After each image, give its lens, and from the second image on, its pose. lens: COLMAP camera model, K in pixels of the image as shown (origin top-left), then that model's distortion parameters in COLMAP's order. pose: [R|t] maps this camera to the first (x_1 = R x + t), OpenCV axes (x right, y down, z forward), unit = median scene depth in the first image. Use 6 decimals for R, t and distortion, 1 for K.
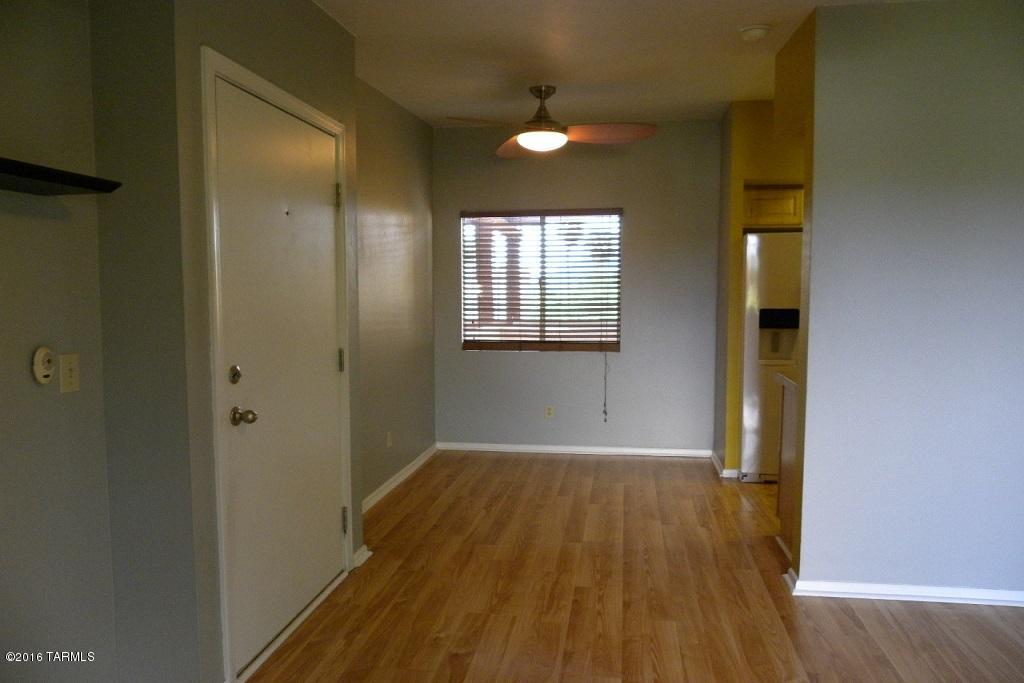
lens RADIAL K [[733.7, 0, 512.0], [0, 733.7, 341.5], [0, 0, 1]] dist [-0.018812, -0.003248]
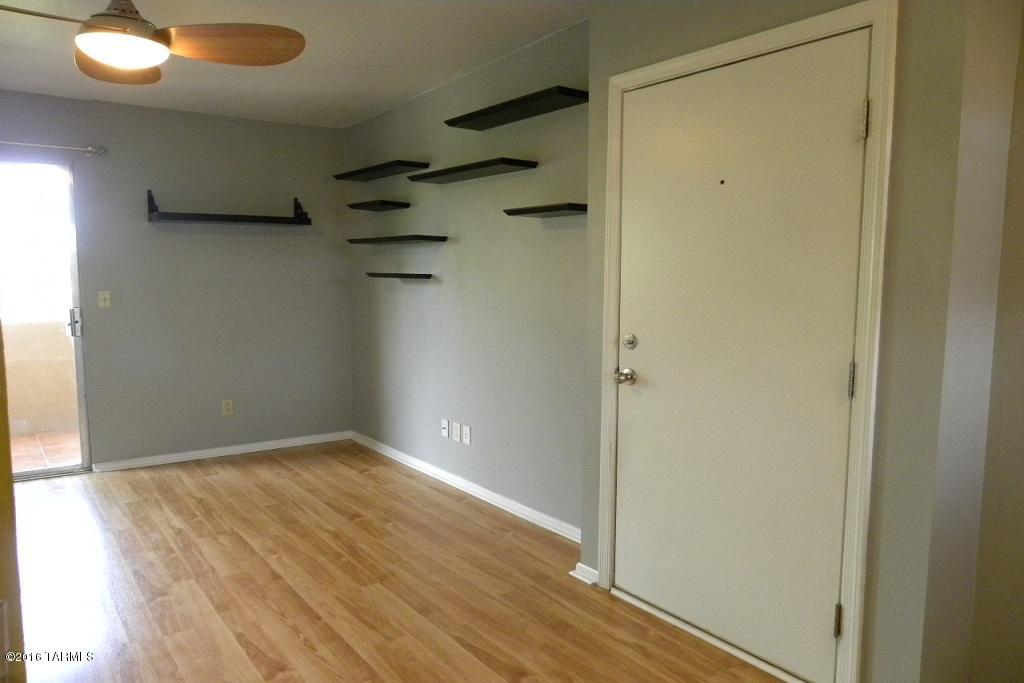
lens RADIAL K [[733.7, 0, 512.0], [0, 733.7, 341.5], [0, 0, 1]] dist [-0.018812, -0.003248]
pose [[-0.706032, 0.063517, -0.705326, 0.506638], [-0.063881, 0.986197, 0.152756, -0.103859], [0.705293, 0.152907, -0.692229, 1.452573]]
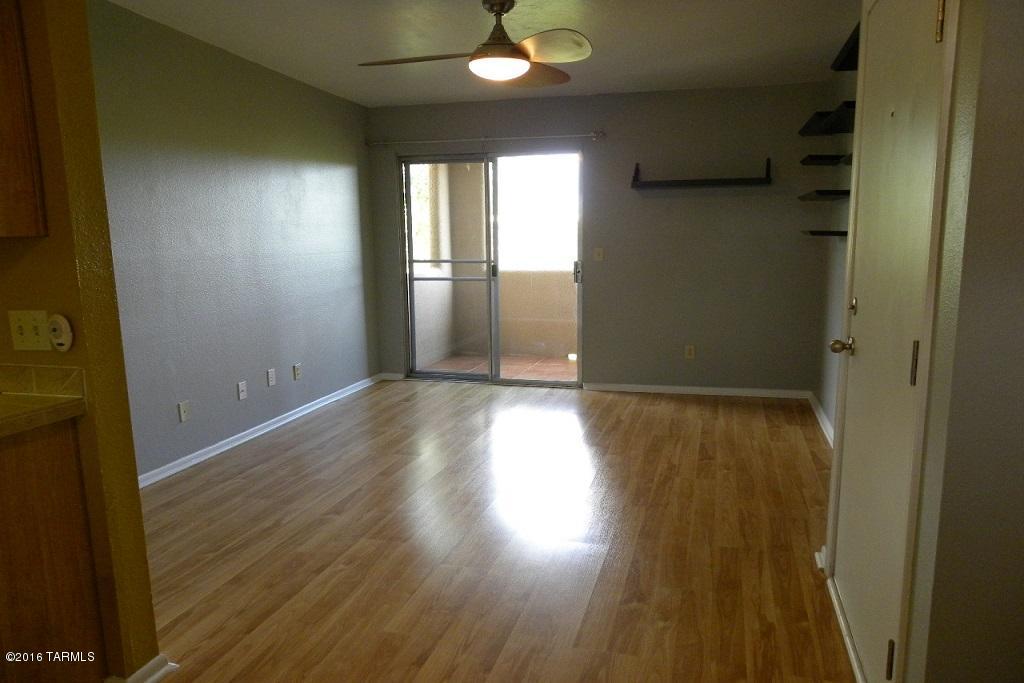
lens RADIAL K [[751.5, 0, 553.8], [0, 751.5, 344.2], [0, 0, 1]] dist [0.003241, 0.000117]
pose [[-0.997603, 0.000048, 0.069196, -0.030048], [0.015863, 0.973524, 0.228036, -0.128731], [-0.067353, 0.228587, -0.971191, 1.791171]]
